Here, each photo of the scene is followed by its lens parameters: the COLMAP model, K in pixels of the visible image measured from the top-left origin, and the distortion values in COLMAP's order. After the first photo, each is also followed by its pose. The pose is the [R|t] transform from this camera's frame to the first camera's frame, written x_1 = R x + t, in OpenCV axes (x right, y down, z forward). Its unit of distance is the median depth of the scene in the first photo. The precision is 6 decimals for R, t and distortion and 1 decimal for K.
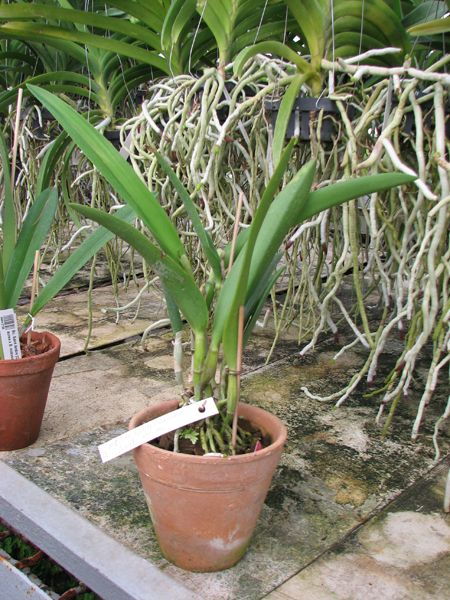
lens RADIAL K [[621.4, 0, 223.7], [0, 621.4, 301.2], [0, 0, 1]] dist [-0.123618, 0.000000]
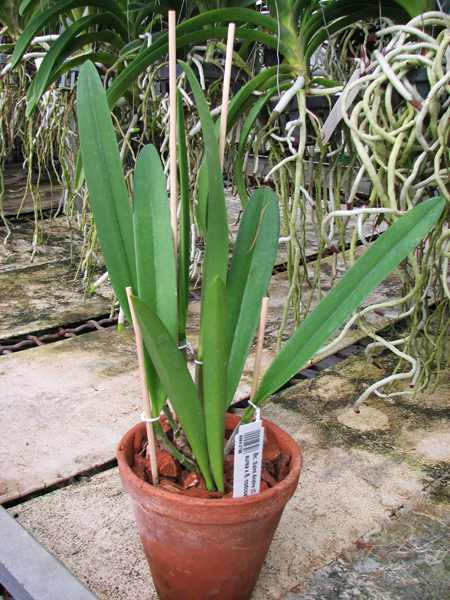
lens RADIAL K [[621.4, 0, 228.3], [0, 621.4, 299.6], [0, 0, 1]] dist [-0.123618, 0.000000]
pose [[0.997962, 0.002961, -0.063749, -0.249190], [0.000346, 0.998657, 0.051803, -0.092851], [0.063817, -0.051719, 0.996621, 0.326775]]
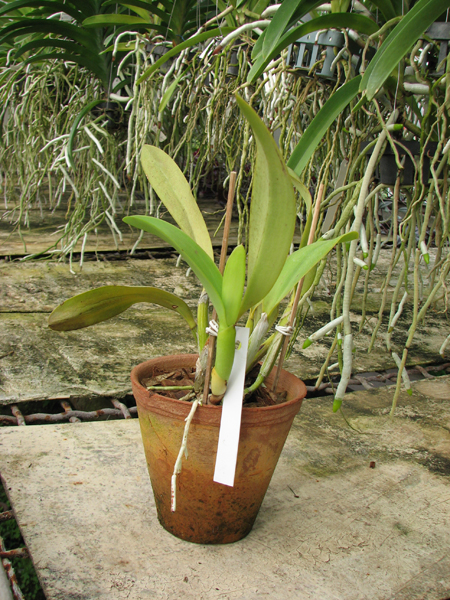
lens RADIAL K [[621.4, 0, 223.8], [0, 621.4, 298.8], [0, 0, 1]] dist [-0.123618, 0.000000]
pose [[0.934089, 0.119771, -0.336351, -0.367101], [-0.137781, 0.990005, -0.030106, -0.077313], [0.329384, 0.074465, 0.941255, 0.570303]]
